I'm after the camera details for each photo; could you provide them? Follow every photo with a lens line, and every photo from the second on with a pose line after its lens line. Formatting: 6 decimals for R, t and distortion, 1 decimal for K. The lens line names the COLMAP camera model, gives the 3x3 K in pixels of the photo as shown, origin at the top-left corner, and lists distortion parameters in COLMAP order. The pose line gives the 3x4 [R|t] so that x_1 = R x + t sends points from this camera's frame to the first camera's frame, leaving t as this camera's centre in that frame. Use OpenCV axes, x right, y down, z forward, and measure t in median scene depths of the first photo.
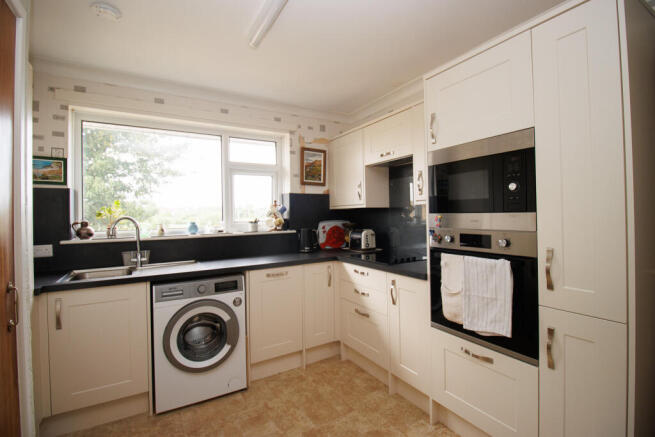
lens RADIAL K [[309.5, 0, 329.4], [0, 309.5, 213.9], [0, 0, 1]] dist [-0.003567, -0.001823]
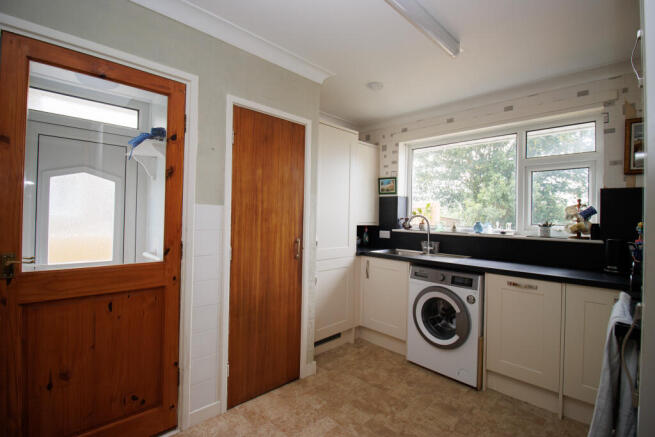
lens RADIAL K [[309.5, 0, 329.3], [0, 309.5, 217.2], [0, 0, 1]] dist [-0.003567, -0.001823]
pose [[0.234877, 0.024366, -0.971720, 0.578108], [-0.025037, 0.999506, 0.019011, 0.003110], [0.971703, 0.019864, 0.235371, 0.289826]]
